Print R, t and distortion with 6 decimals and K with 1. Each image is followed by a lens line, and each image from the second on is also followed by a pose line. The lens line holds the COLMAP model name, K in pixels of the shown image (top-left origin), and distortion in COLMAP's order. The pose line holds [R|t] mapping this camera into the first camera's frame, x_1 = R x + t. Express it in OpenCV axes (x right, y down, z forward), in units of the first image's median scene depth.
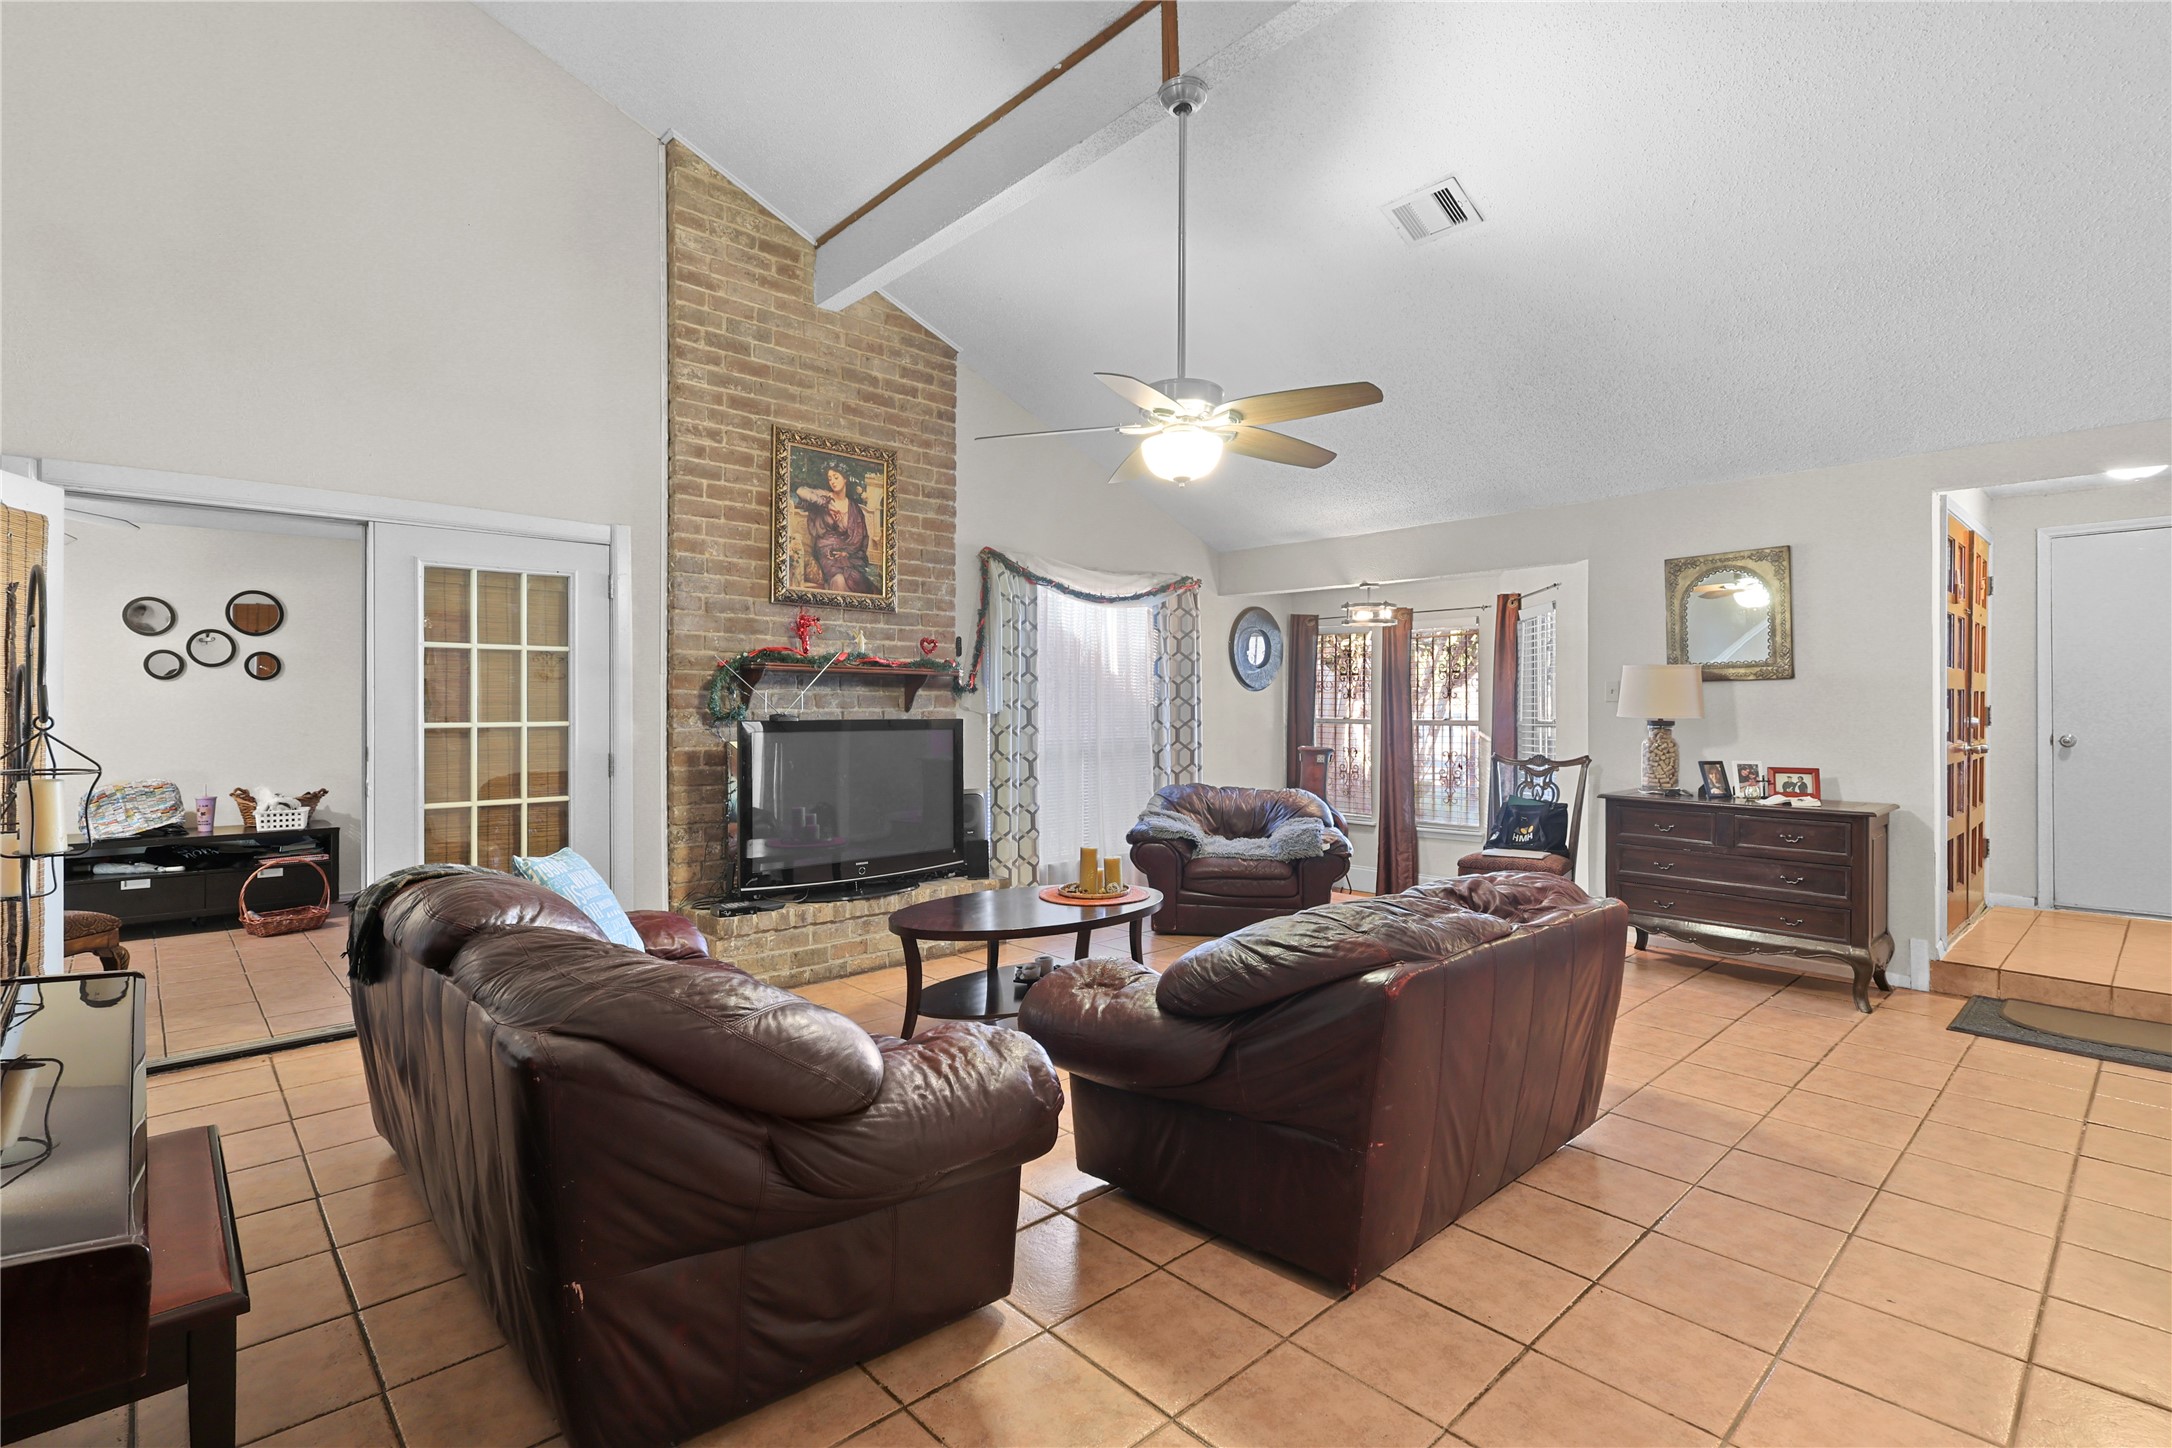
lens RADIAL K [[1028.4, 0, 1089.4], [0, 1028.4, 702.9], [0, 0, 1]] dist [0.000489, -0.000232]
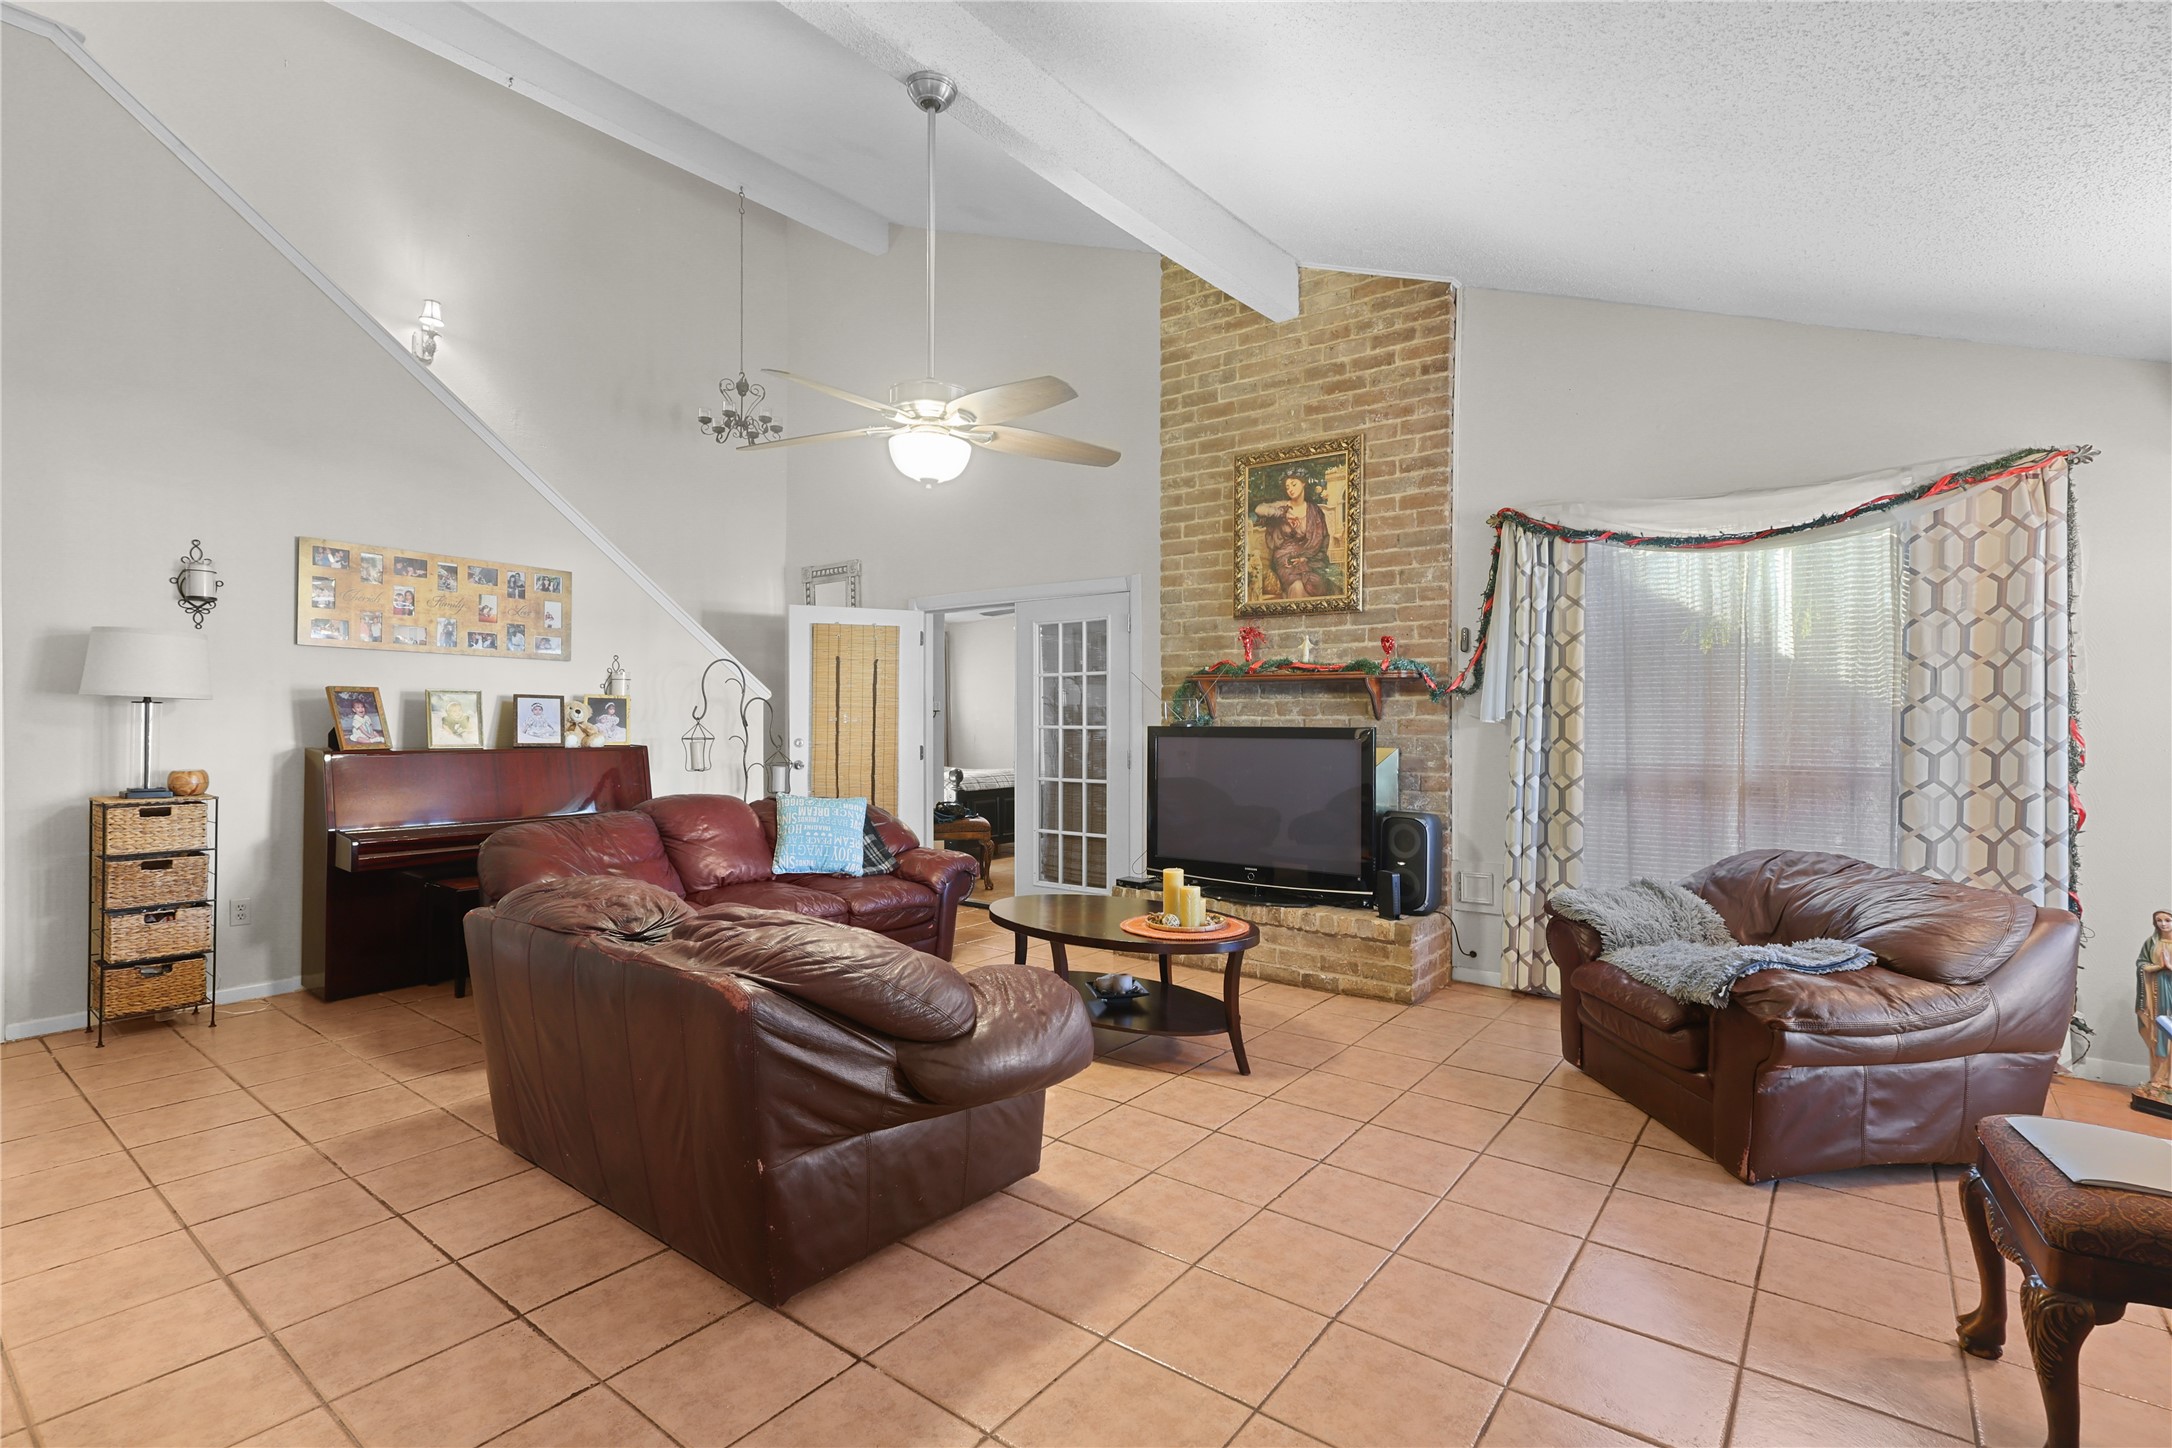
lens RADIAL K [[1005.3, 0, 1070.8], [0, 1005.3, 728.2], [0, 0, 1]] dist [-0.003650, -0.000766]
pose [[0.153243, 0.005267, -0.988175, 0.675784], [0.000317, 0.999985, 0.005379, 0.011873], [0.988189, -0.001137, 0.153239, 0.627123]]
